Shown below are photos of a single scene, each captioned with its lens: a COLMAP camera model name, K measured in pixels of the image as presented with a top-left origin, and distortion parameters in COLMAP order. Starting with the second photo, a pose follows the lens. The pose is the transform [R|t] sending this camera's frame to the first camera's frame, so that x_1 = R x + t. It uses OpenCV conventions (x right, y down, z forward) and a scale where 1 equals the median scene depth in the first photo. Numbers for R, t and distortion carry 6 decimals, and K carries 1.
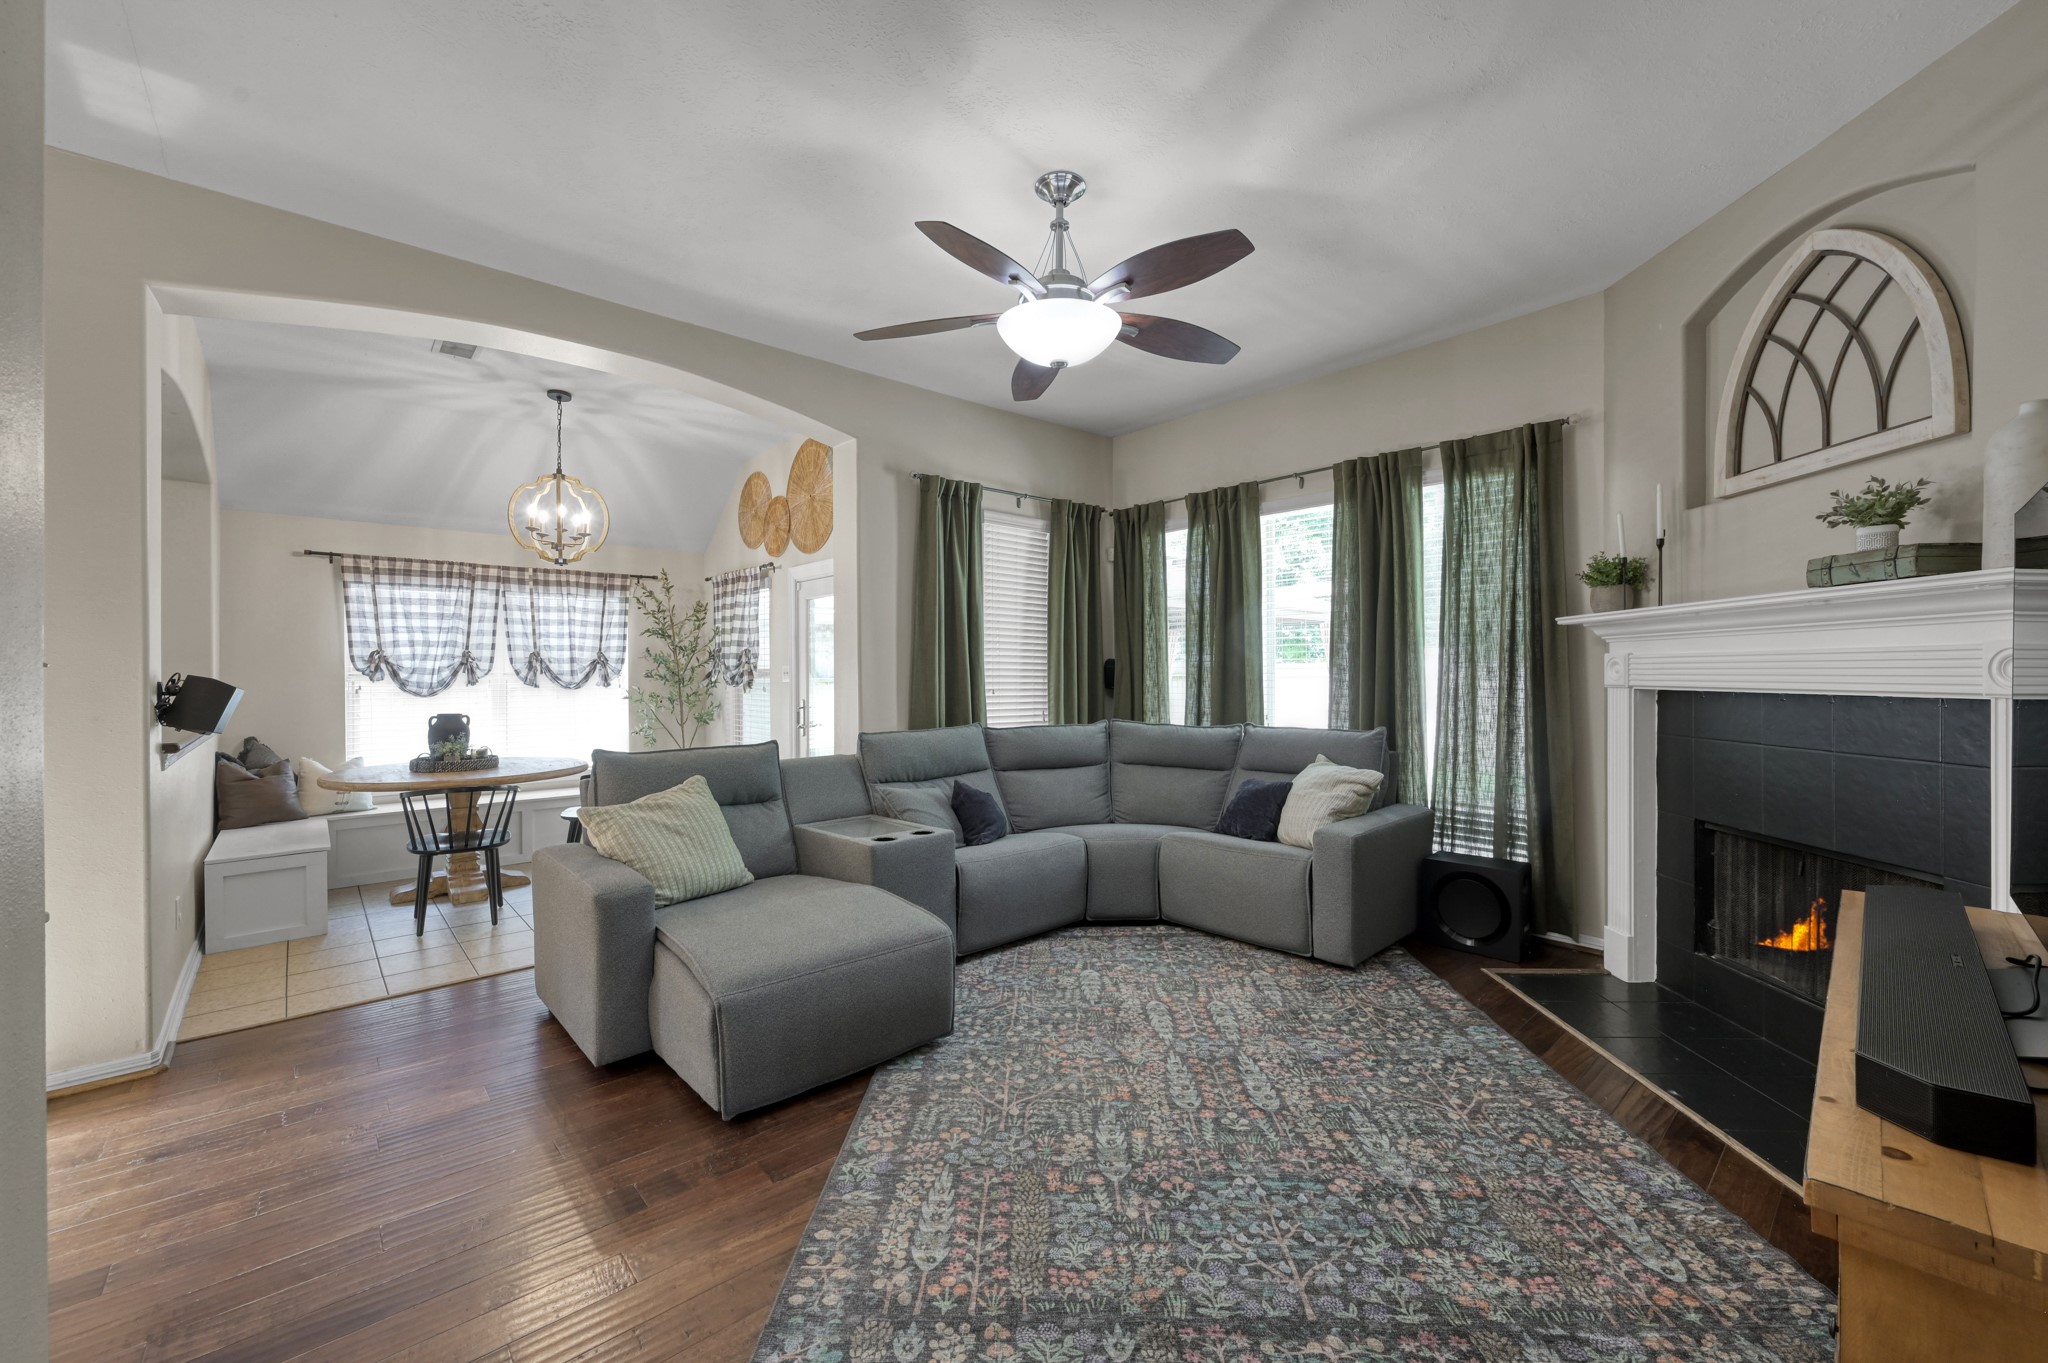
lens RADIAL K [[813.2, 0, 1029.2], [0, 813.2, 668.0], [0, 0, 1]] dist [-0.004673, 0.000848]
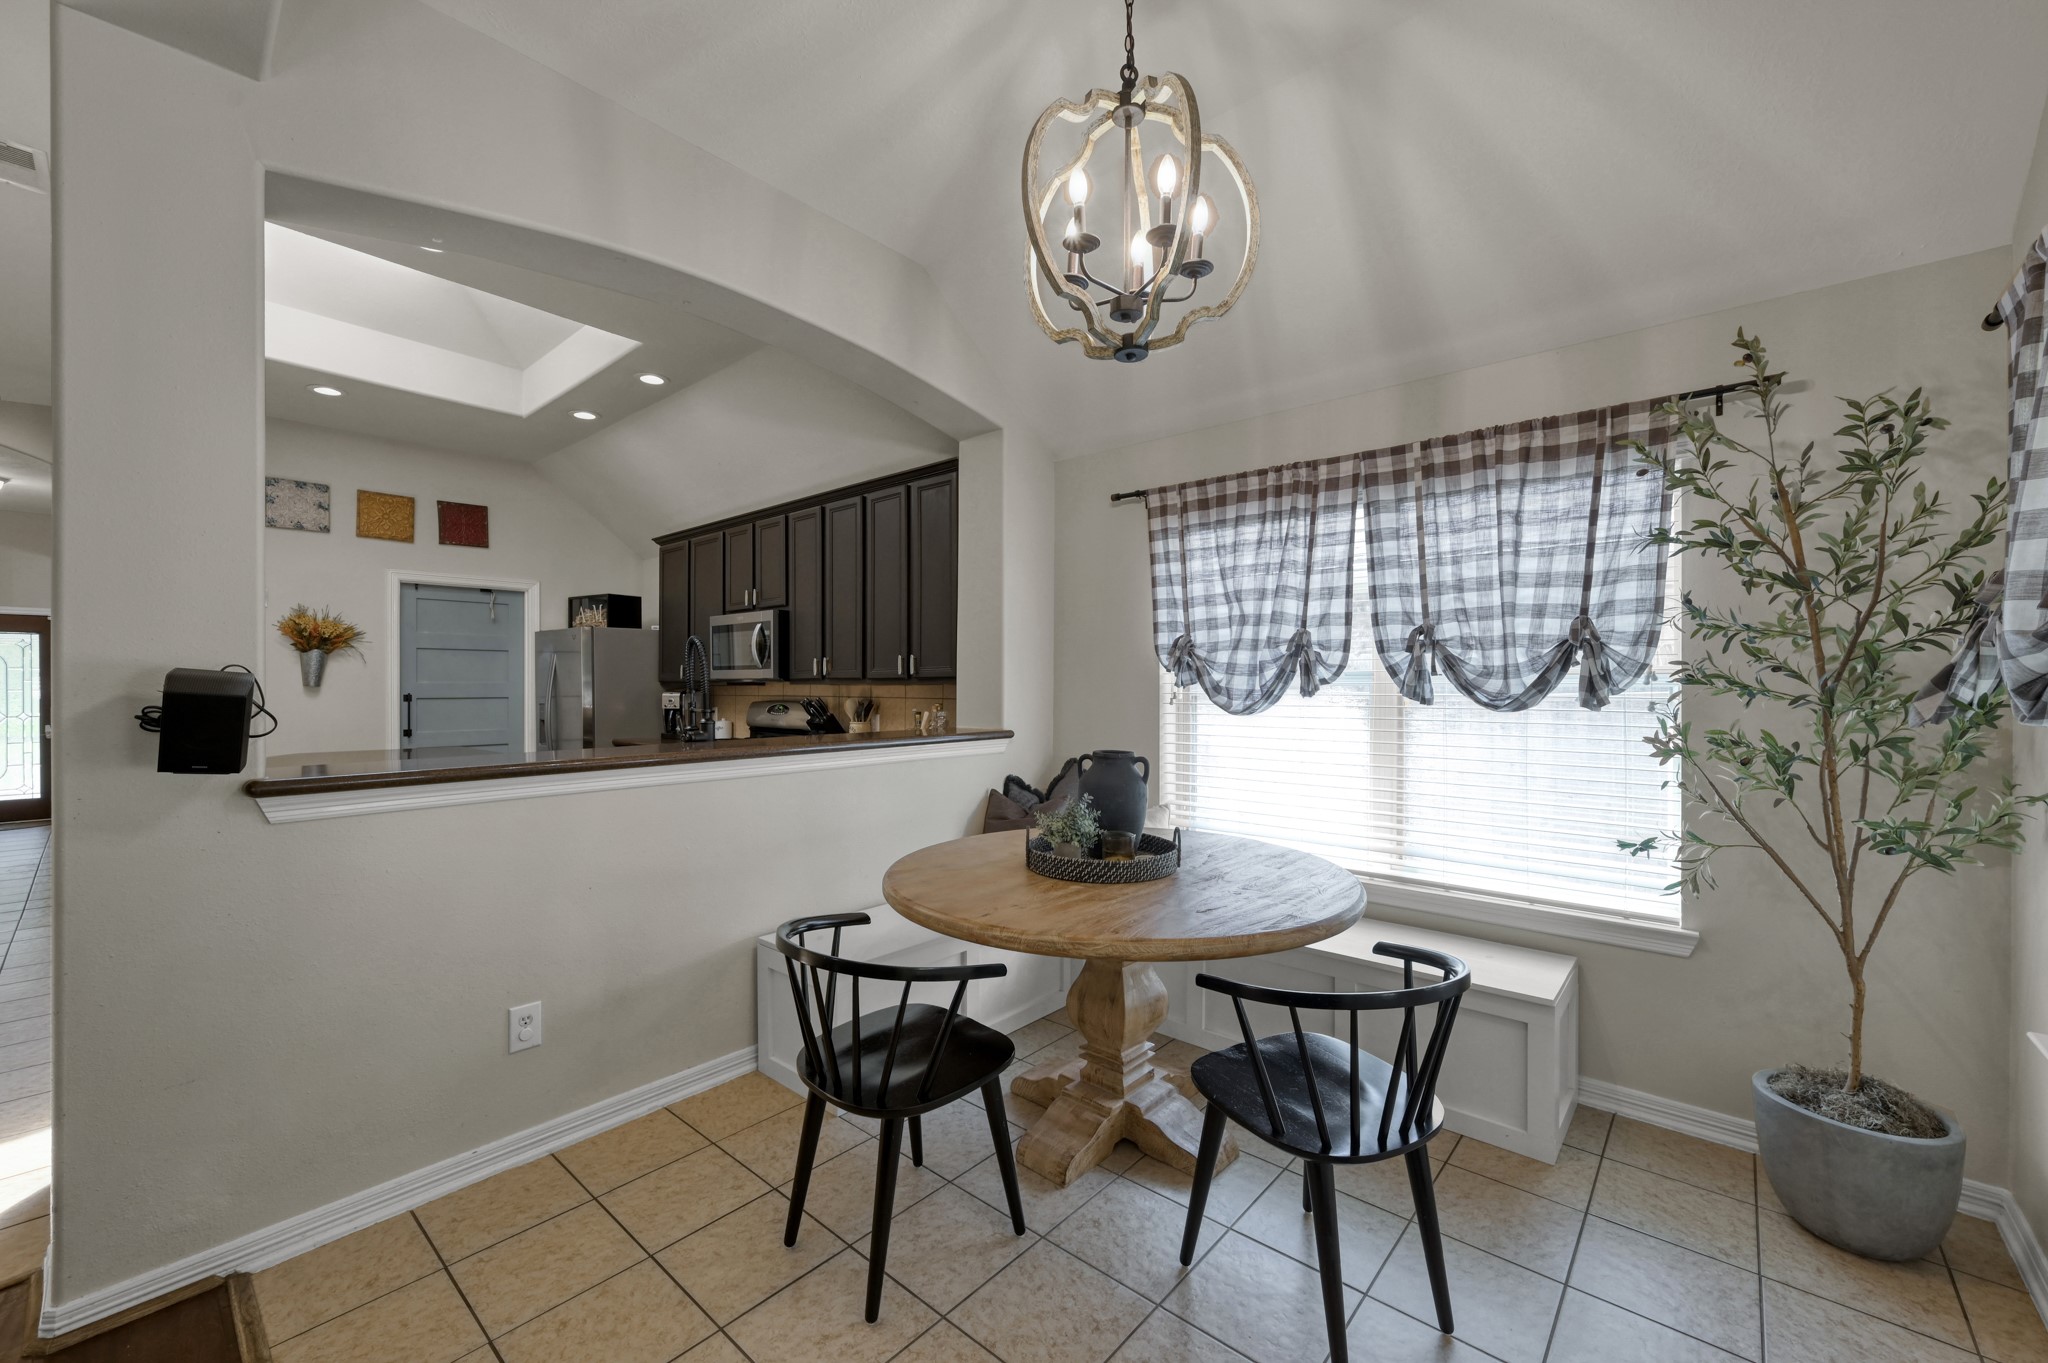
lens RADIAL K [[813.2, 0, 1023.4], [0, 813.2, 678.7], [0, 0, 1]] dist [-0.004673, 0.000848]
pose [[0.117790, -0.000266, -0.993038, -0.234246], [0.003551, 0.999994, 0.000153, 0.011304], [0.993032, -0.003545, 0.117790, 0.911986]]
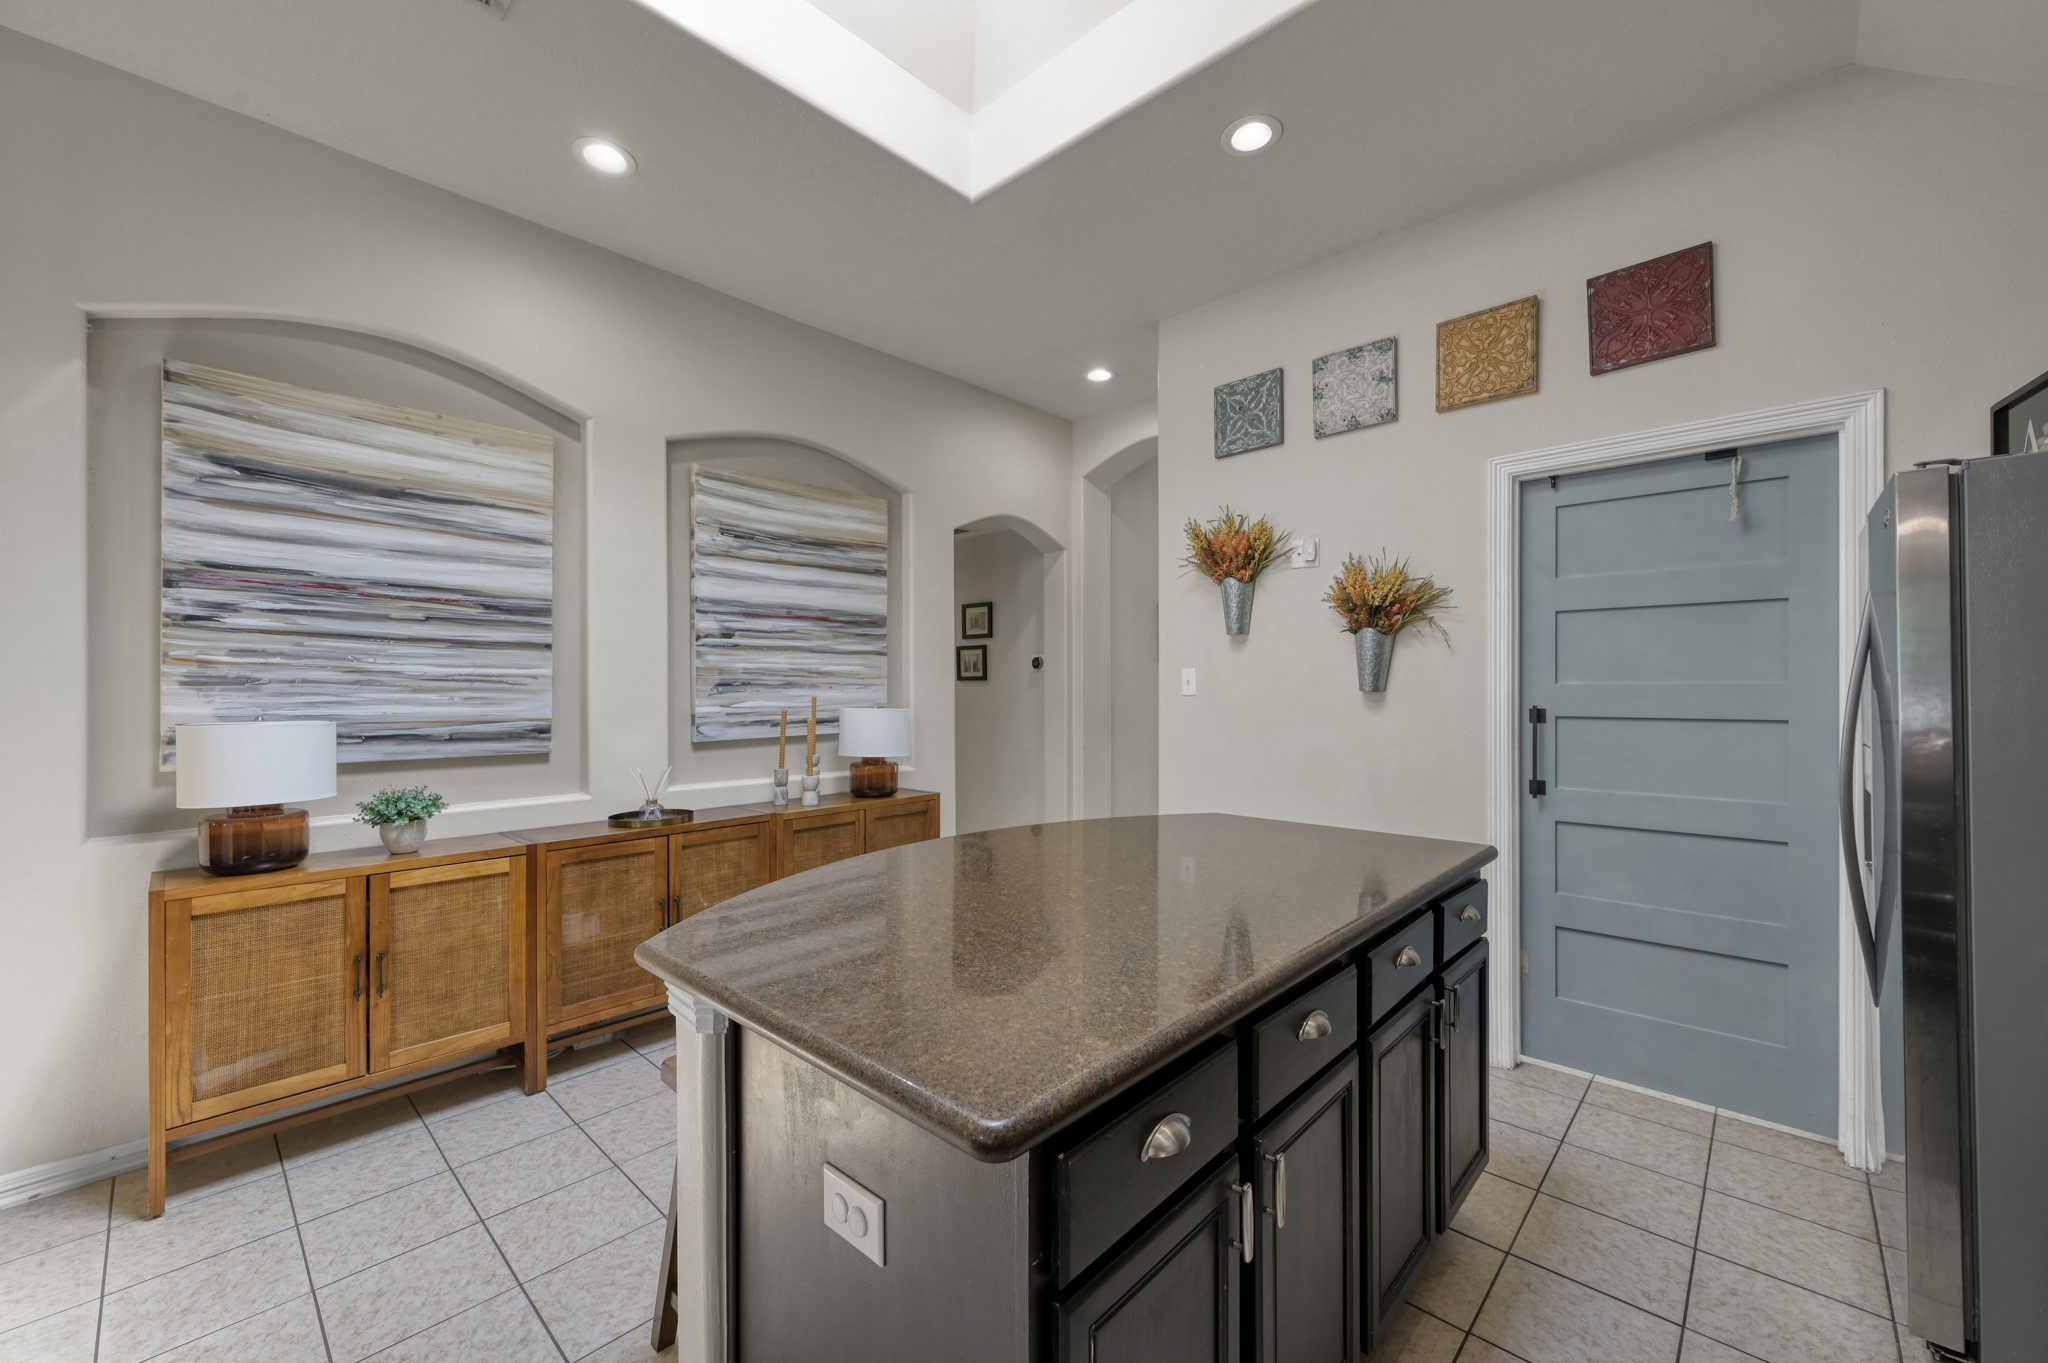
lens RADIAL K [[813.2, 0, 1020.3], [0, 813.2, 693.3], [0, 0, 1]] dist [-0.004673, 0.000848]
pose [[-0.996472, 0.008283, -0.083511, -1.101736], [0.008414, 0.999964, -0.001224, 0.018097], [0.083498, -0.001923, -0.996506, 0.702224]]
